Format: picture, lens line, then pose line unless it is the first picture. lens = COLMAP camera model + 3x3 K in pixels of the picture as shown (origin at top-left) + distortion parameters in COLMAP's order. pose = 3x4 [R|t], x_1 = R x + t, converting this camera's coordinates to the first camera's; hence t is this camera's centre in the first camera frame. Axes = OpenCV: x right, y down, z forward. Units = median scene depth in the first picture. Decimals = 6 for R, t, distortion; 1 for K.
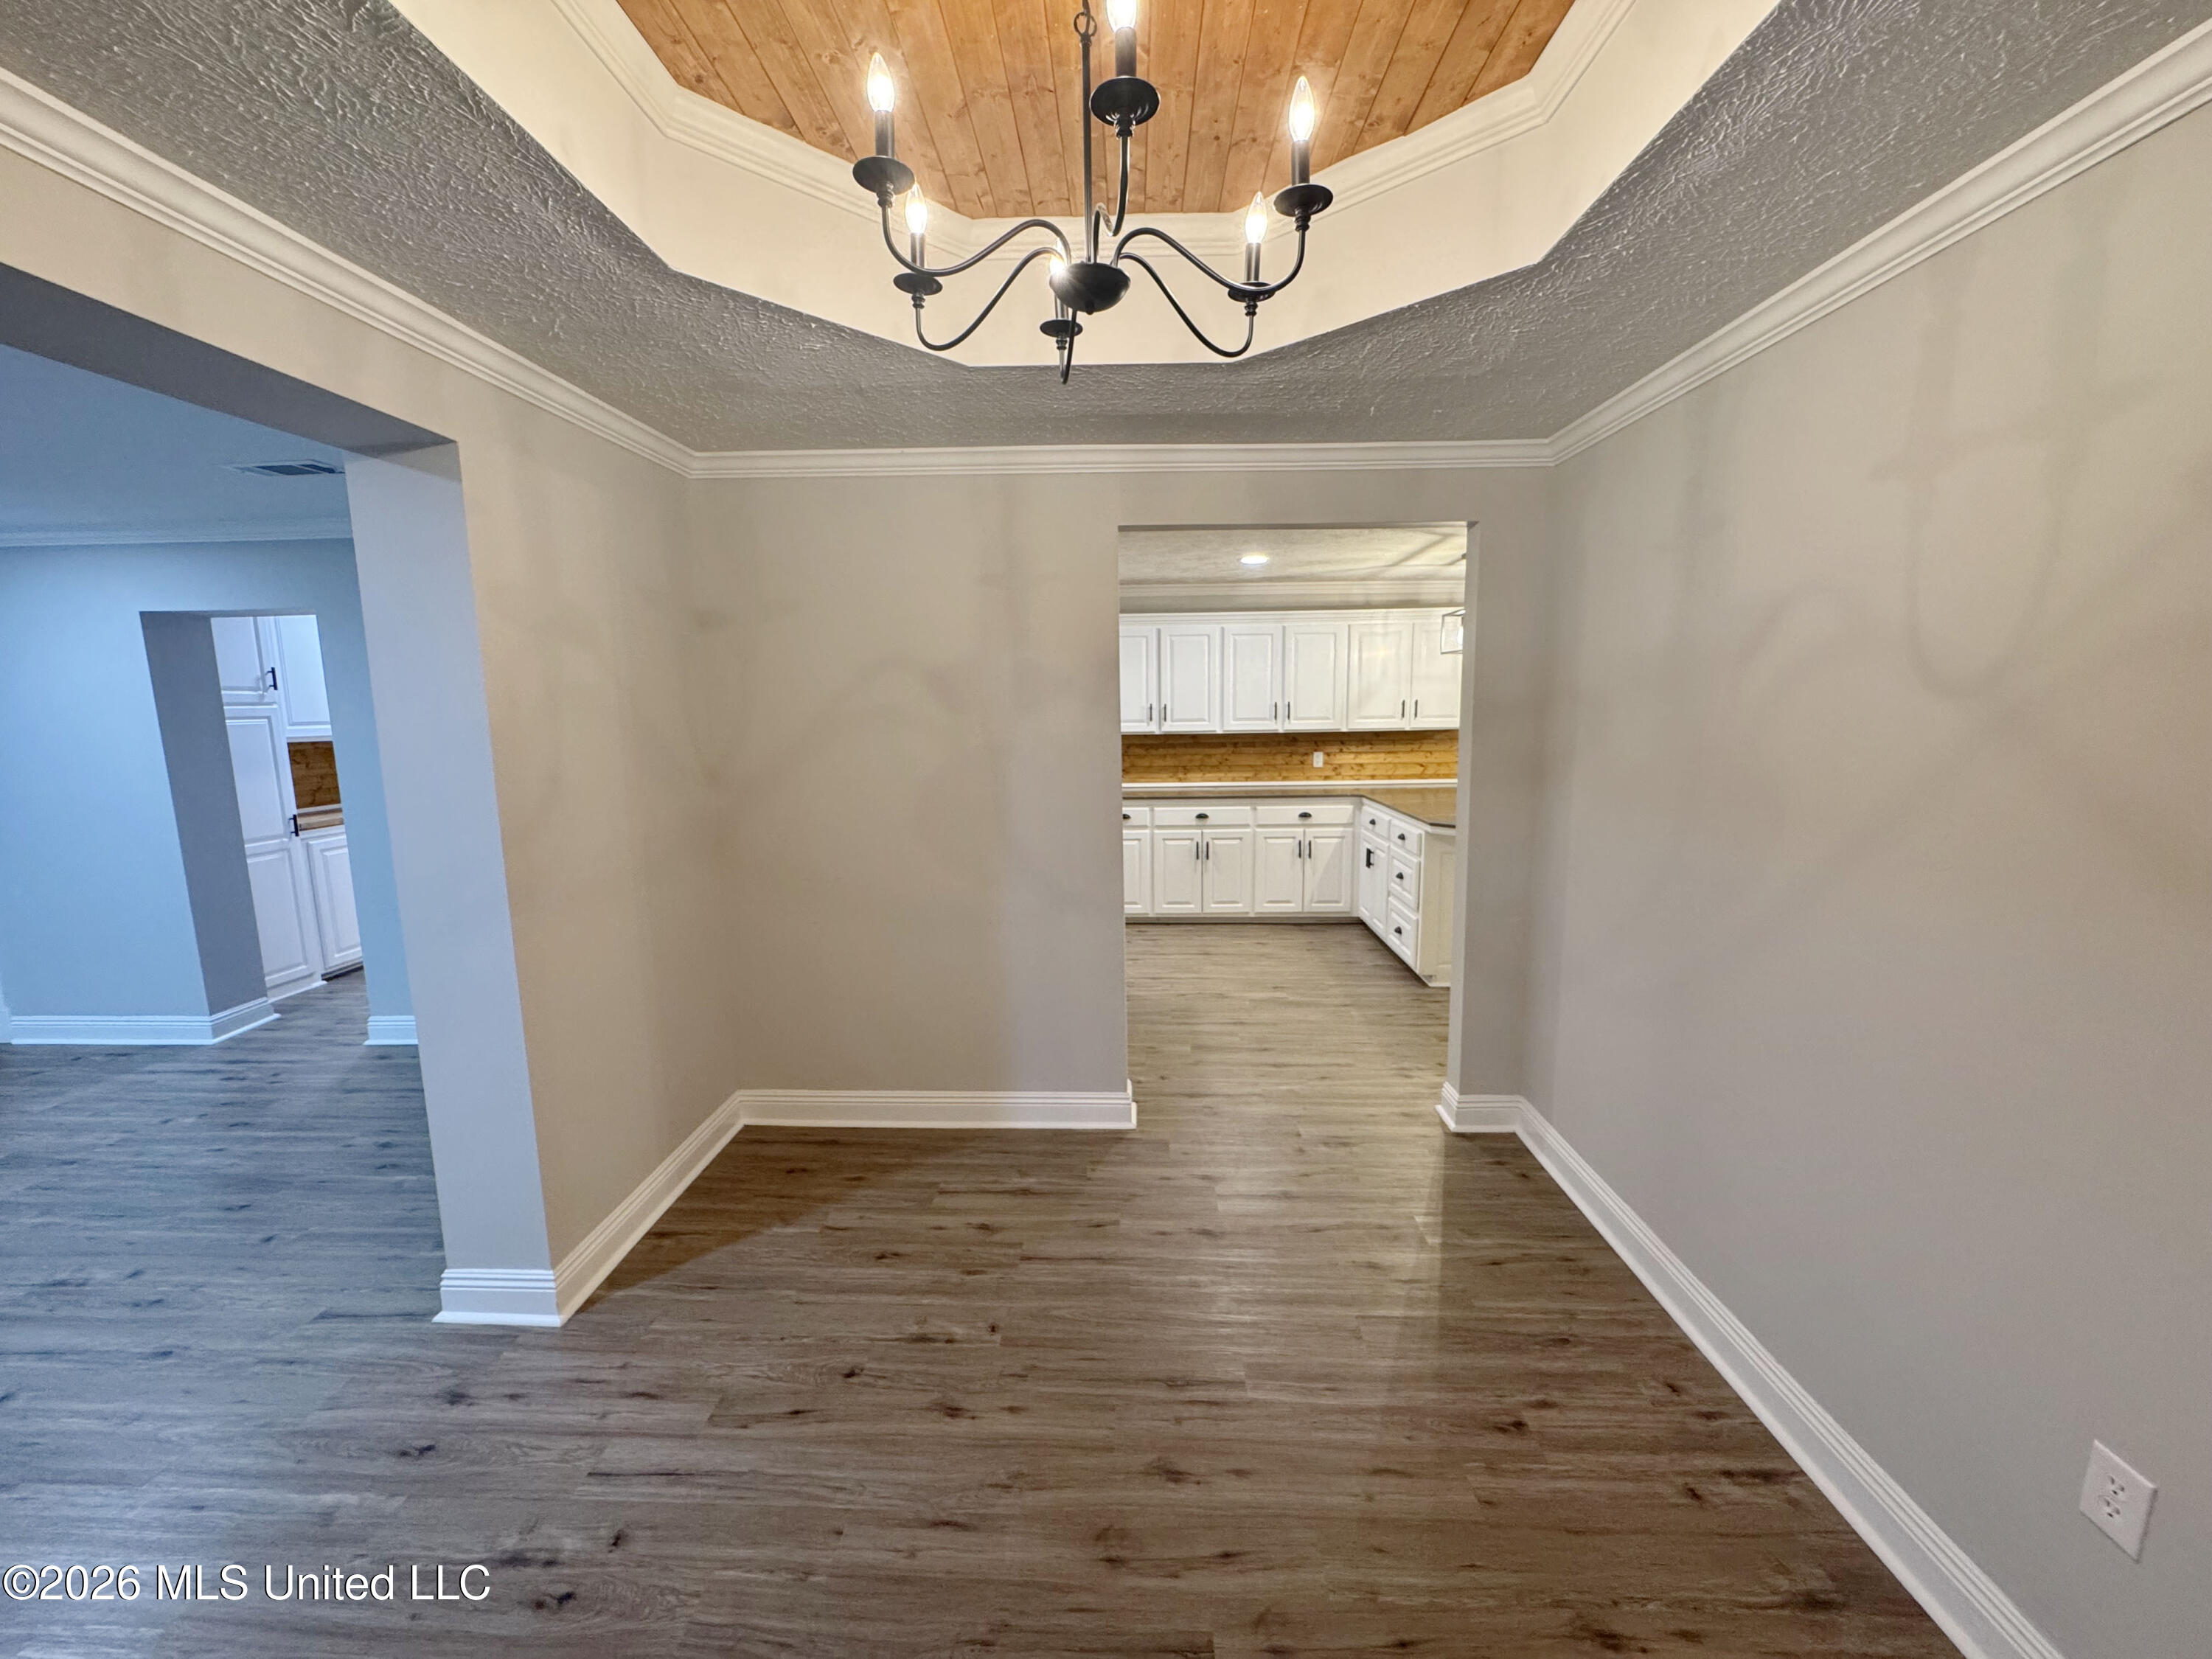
lens RADIAL K [[886.5, 0, 1103.3], [0, 886.5, 829.6], [0, 0, 1]] dist [-0.003893, 0.000396]
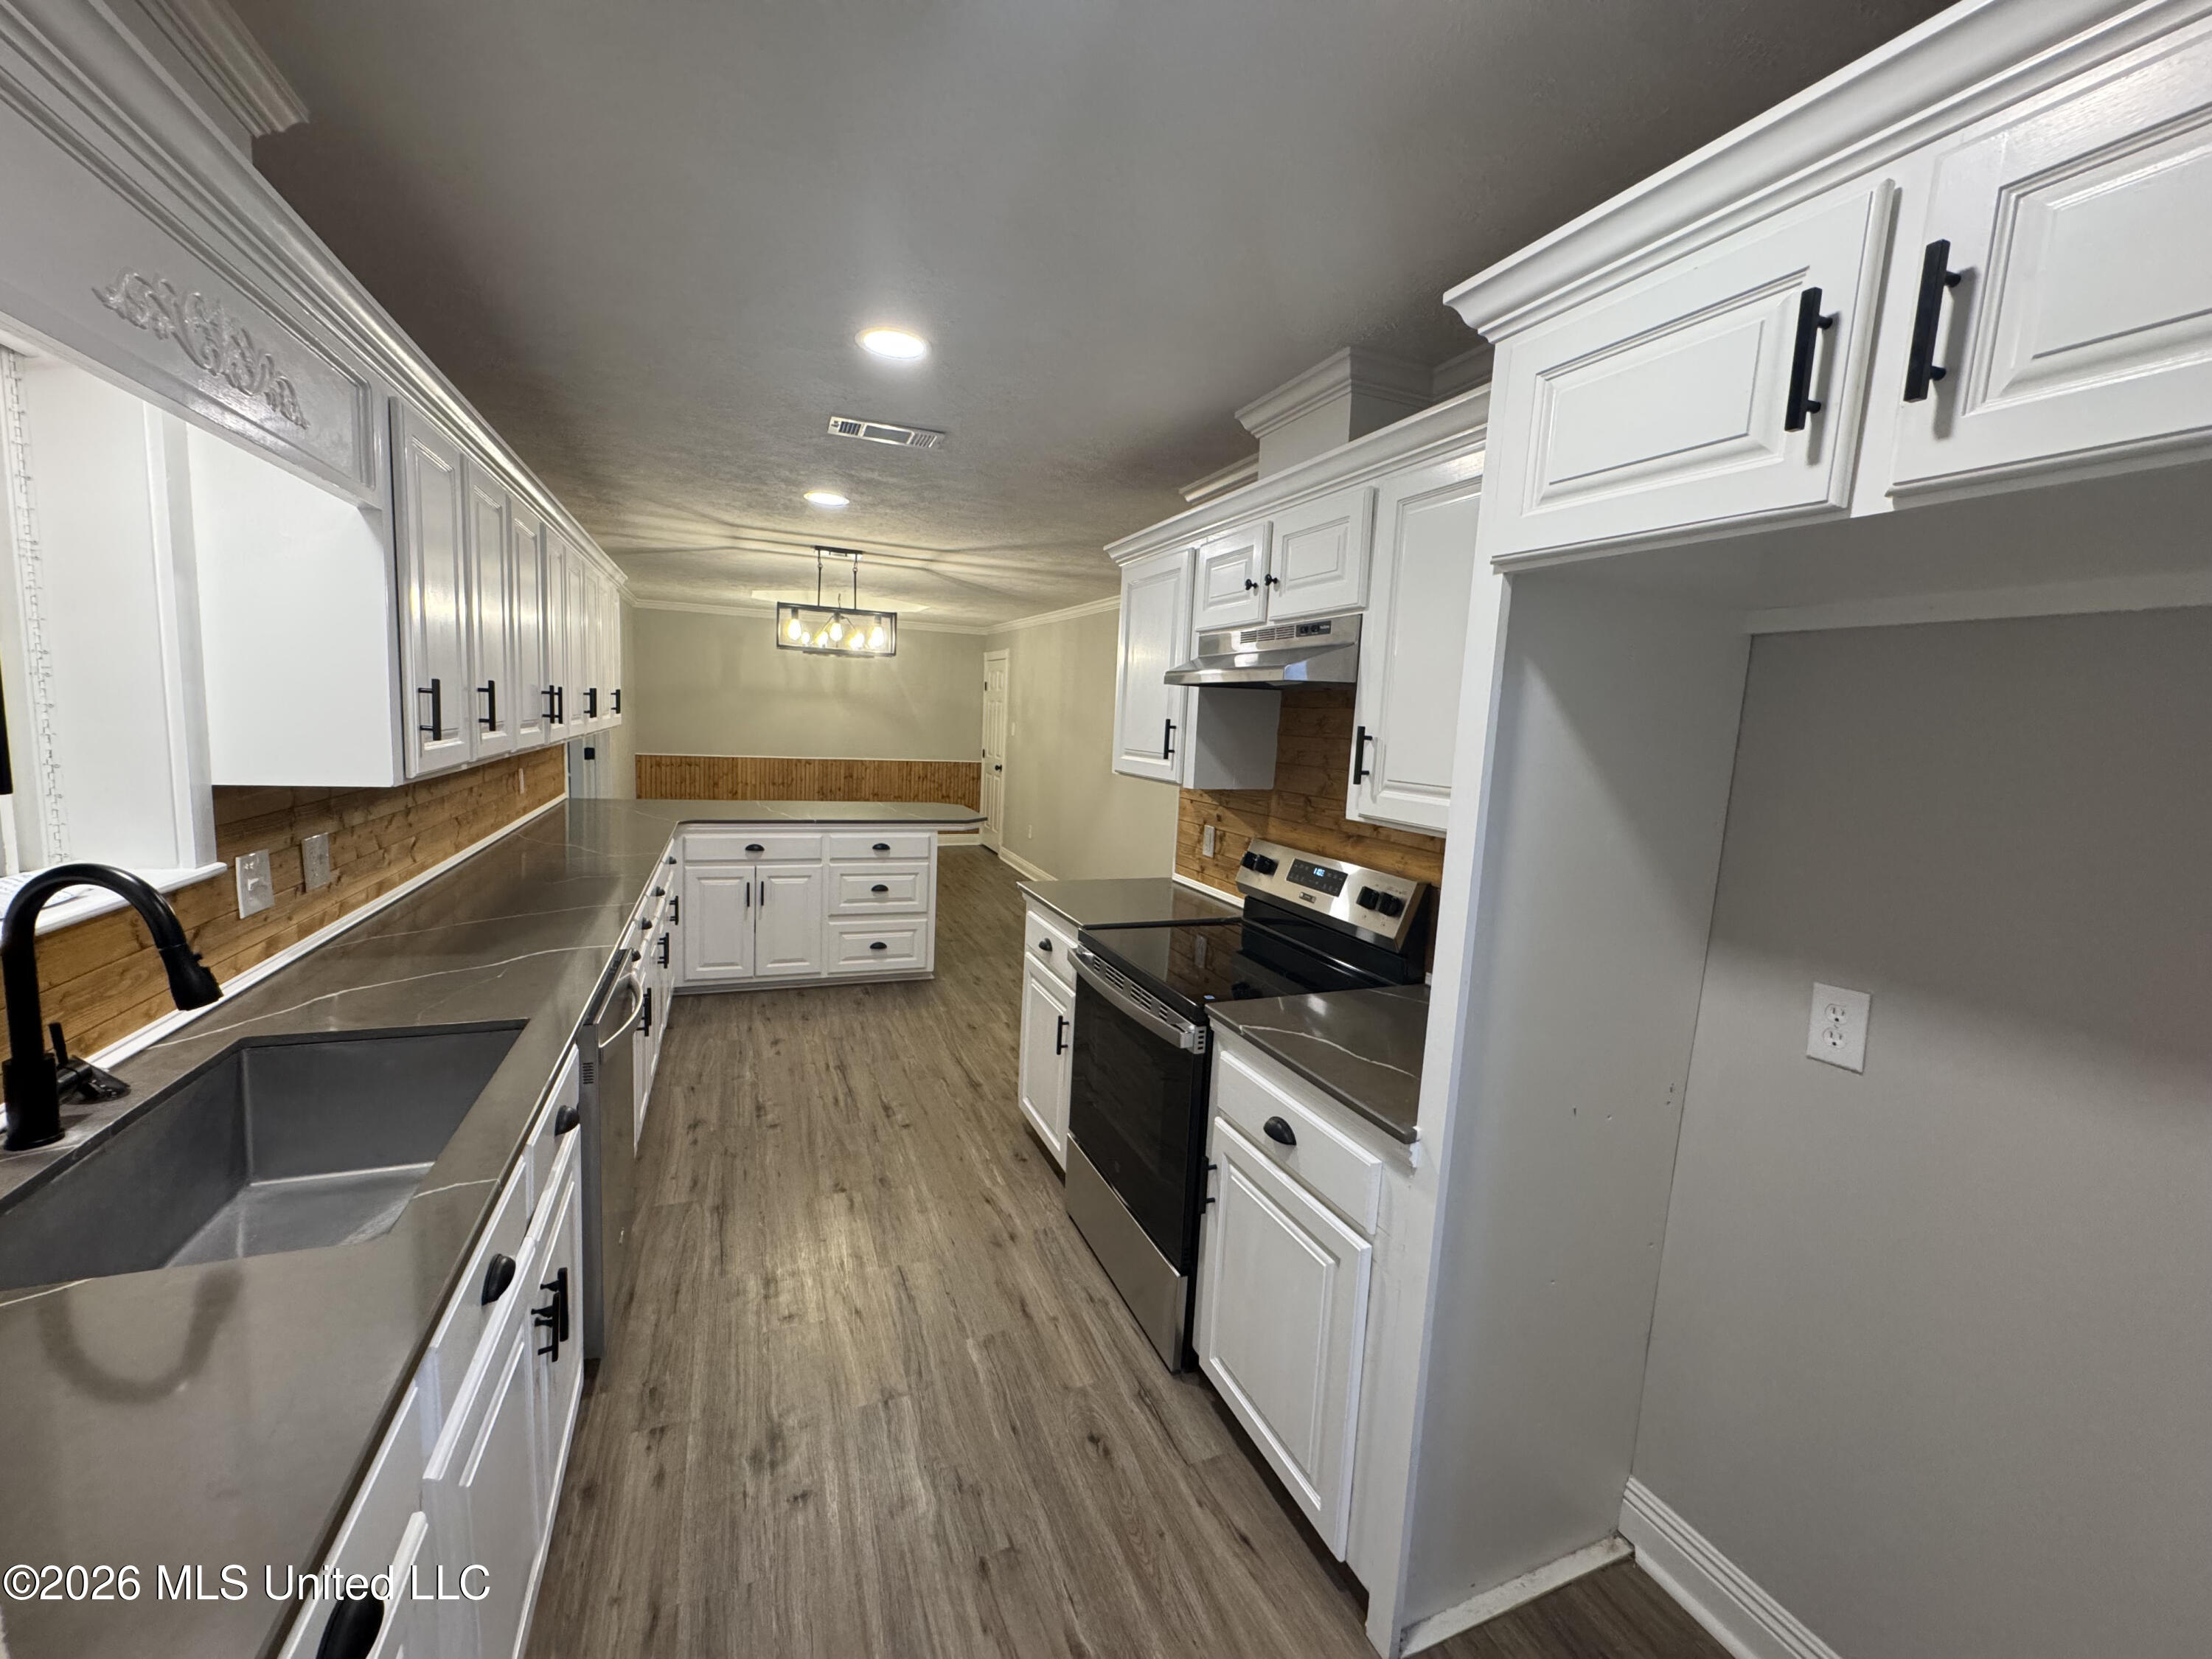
lens RADIAL K [[886.5, 0, 1103.3], [0, 886.5, 829.6], [0, 0, 1]] dist [-0.003893, 0.000396]
pose [[-0.414901, -0.123886, 0.901393, -0.713544], [0.084628, 0.981138, 0.173800, -0.179651], [-0.905923, 0.148393, -0.396590, 1.355868]]
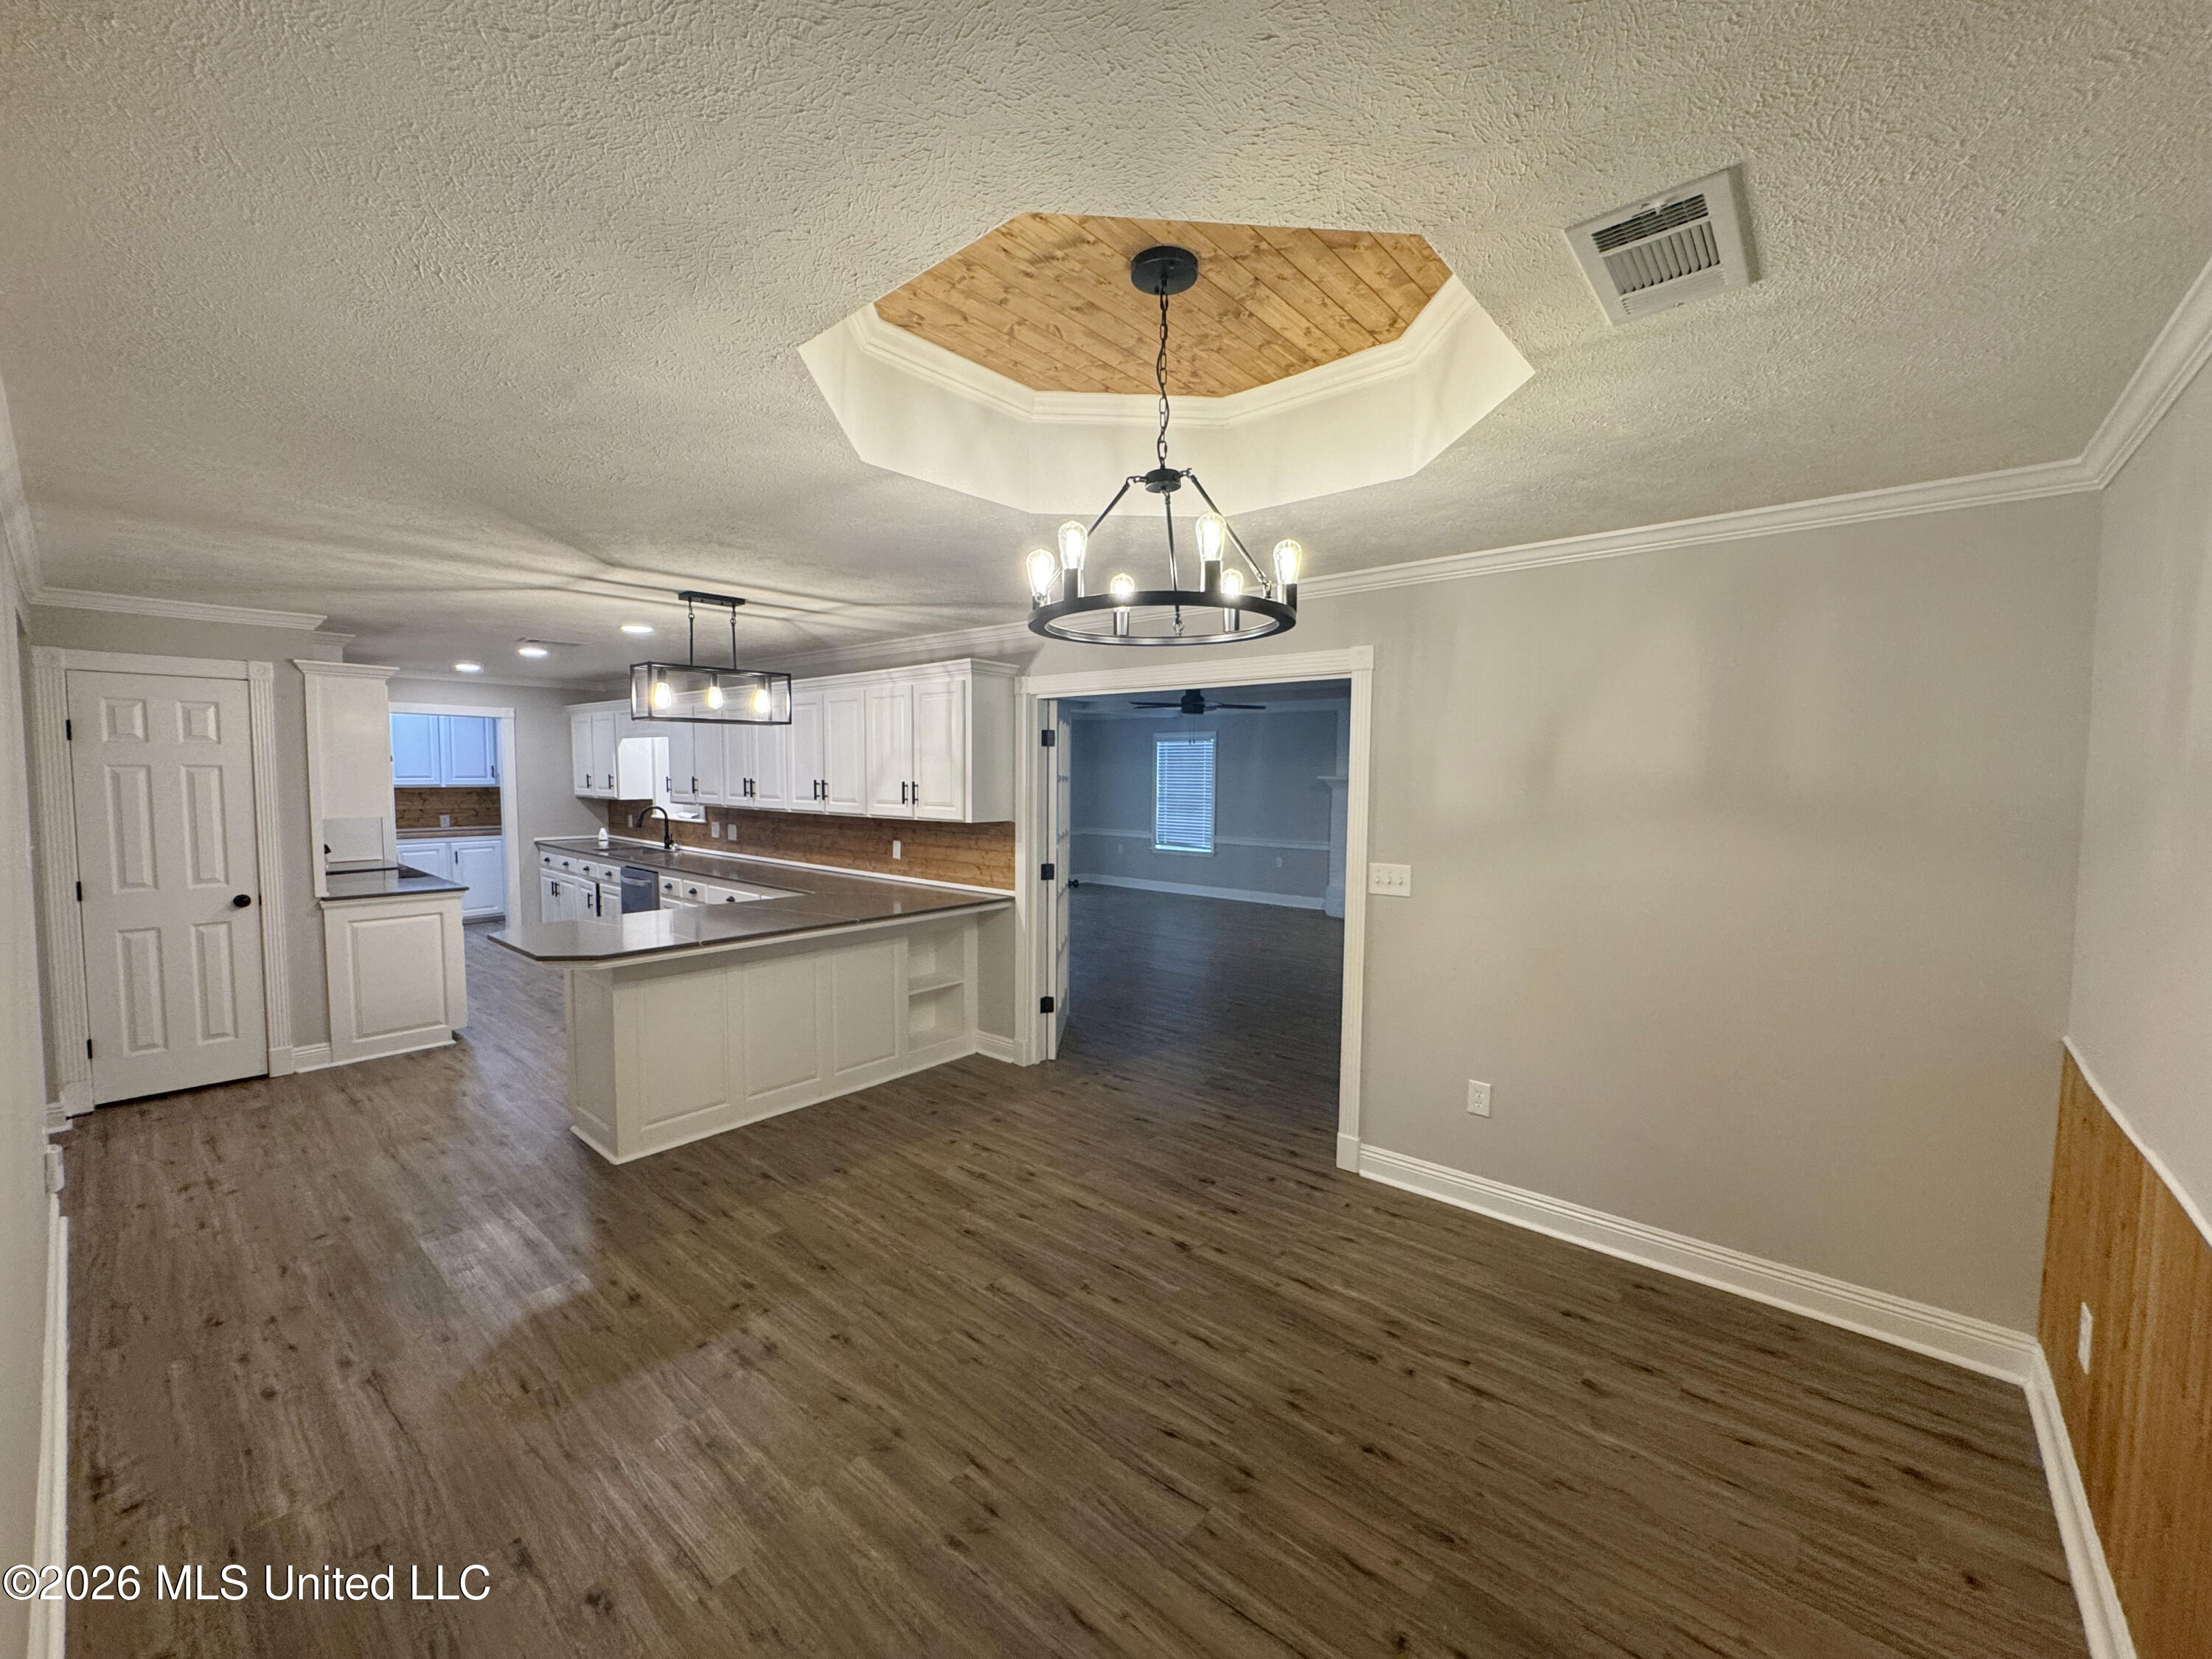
lens RADIAL K [[883.9, 0, 1106.0], [0, 883.9, 829.5], [0, 0, 1]] dist [-0.001307, 0.000043]
pose [[0.782592, 0.060080, -0.619630, 1.394621], [-0.107316, 0.993451, -0.039214, -0.132034], [0.613216, 0.097185, 0.783914, 0.716090]]
